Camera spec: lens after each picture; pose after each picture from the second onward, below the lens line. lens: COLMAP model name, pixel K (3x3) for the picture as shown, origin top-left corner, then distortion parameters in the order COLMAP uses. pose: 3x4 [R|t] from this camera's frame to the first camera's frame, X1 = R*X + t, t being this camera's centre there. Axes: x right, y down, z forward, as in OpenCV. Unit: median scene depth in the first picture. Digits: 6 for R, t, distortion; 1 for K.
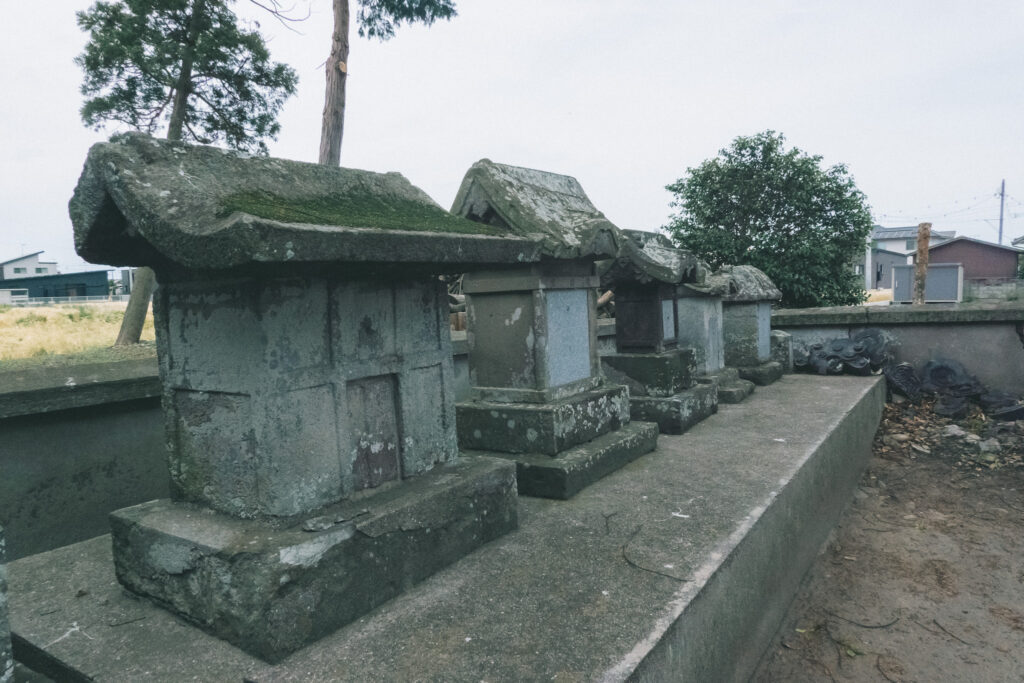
lens RADIAL K [[680.9, 0, 512.0], [0, 680.9, 341.5], [0, 0, 1]] dist [-0.003840, -0.001425]
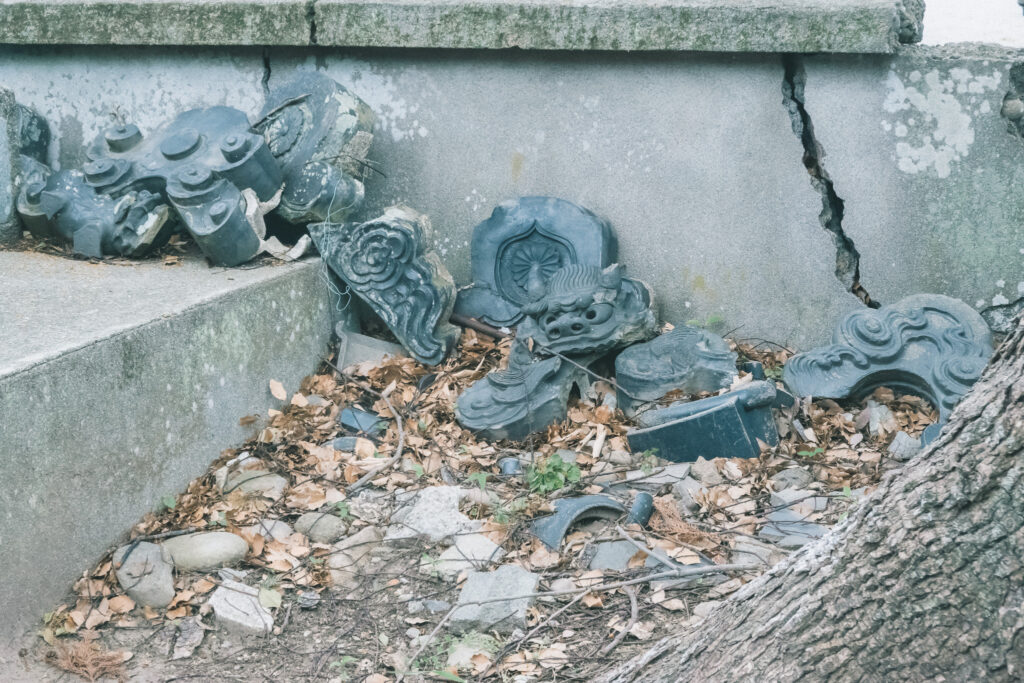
lens RADIAL K [[1947.6, 0, 512.0], [0, 1947.6, 341.5], [0, 0, 1]] dist [0.009678, 0.364067]
pose [[0.971033, -0.015030, 0.238471, 0.473204], [-0.019718, 0.989575, 0.142660, -0.026008], [-0.238129, -0.143230, 0.960614, 0.312046]]
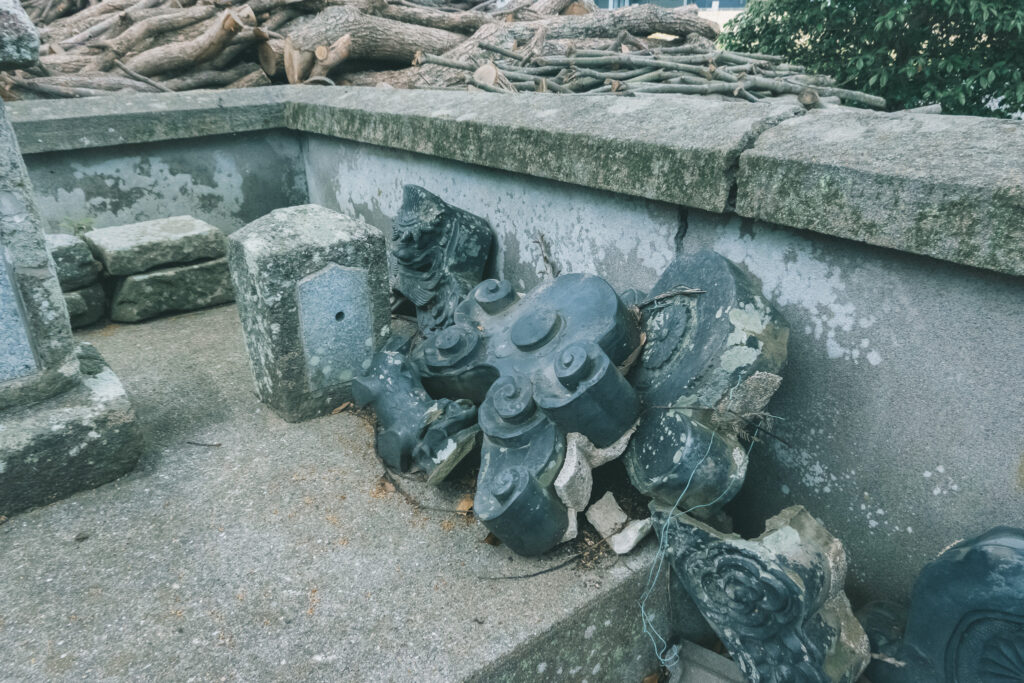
lens RADIAL K [[724.5, 0, 512.0], [0, 724.5, 341.5], [0, 0, 1]] dist [-0.001055, 0.000874]
pose [[0.951429, 0.139536, -0.274431, 0.589971], [-0.036132, 0.935841, 0.350567, -0.067714], [0.305740, -0.323624, 0.895428, 0.898699]]
